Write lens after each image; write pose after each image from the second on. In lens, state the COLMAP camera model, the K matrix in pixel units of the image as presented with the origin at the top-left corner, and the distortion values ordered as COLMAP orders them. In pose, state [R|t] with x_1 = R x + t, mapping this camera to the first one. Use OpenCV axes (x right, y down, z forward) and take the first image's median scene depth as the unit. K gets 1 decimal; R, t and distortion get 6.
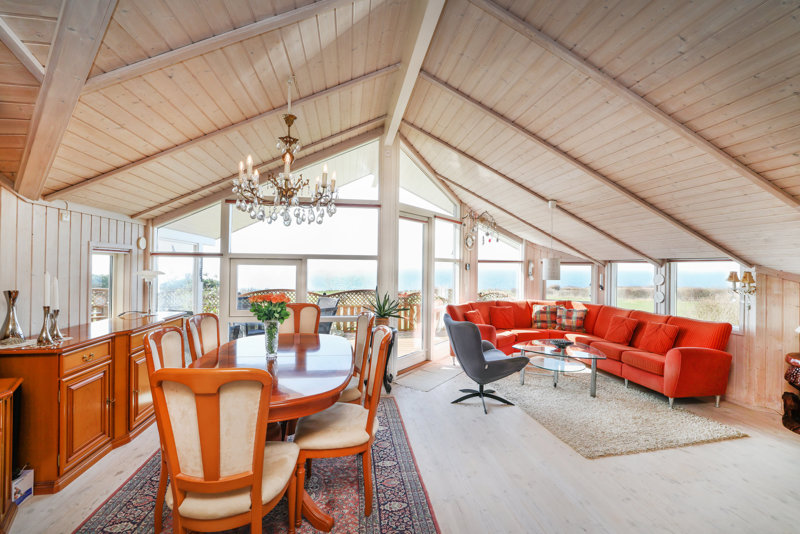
lens RADIAL K [[343.8, 0, 404.0], [0, 343.8, 264.9], [0, 0, 1]] dist [-0.045899, 0.016173]
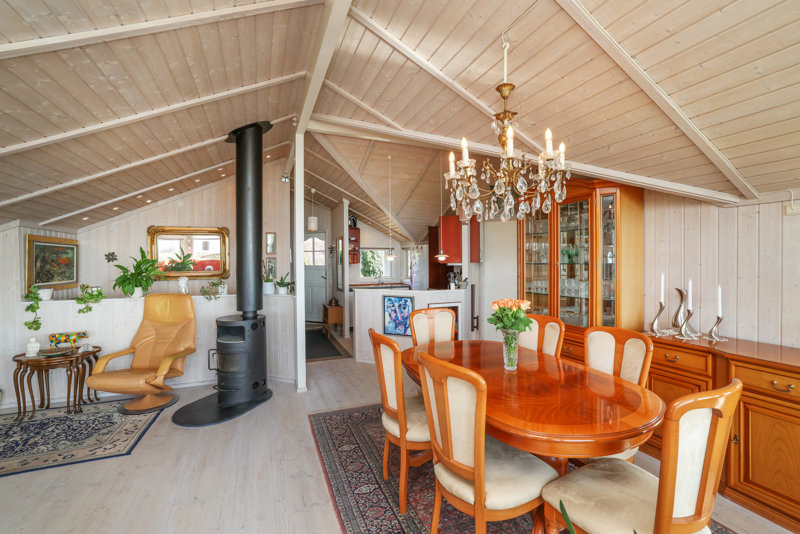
lens RADIAL K [[348.1, 0, 383.4], [0, 348.1, 262.4], [0, 0, 1]] dist [0.015609, 0.000164]
pose [[-0.982433, -0.004354, -0.186565, 0.047464], [-0.004605, 0.999989, 0.000914, -0.006044], [0.186559, 0.001757, -0.982442, 0.779354]]
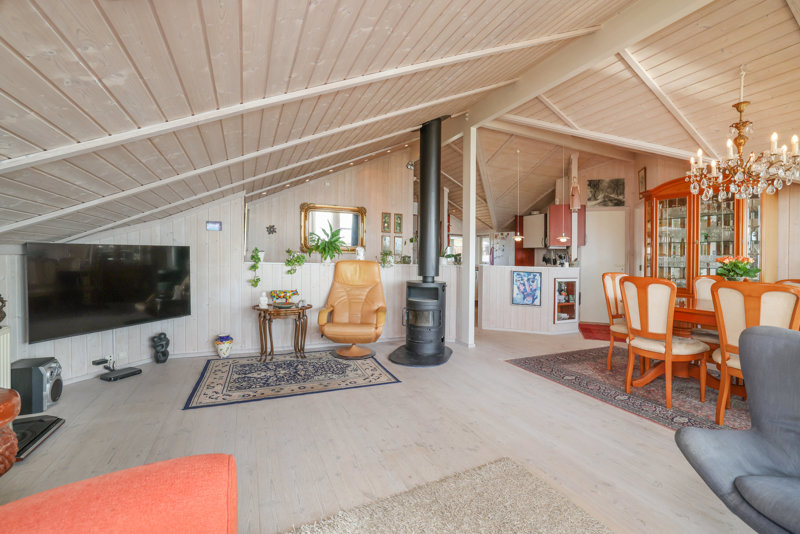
lens RADIAL K [[348.8, 0, 393.0], [0, 348.8, 252.5], [0, 0, 1]] dist [-0.015581, 0.000836]
pose [[-0.966195, -0.035597, -0.255345, 0.482978], [-0.031233, 0.999289, -0.021124, 0.058696], [0.255915, -0.012435, -0.966619, 0.801811]]
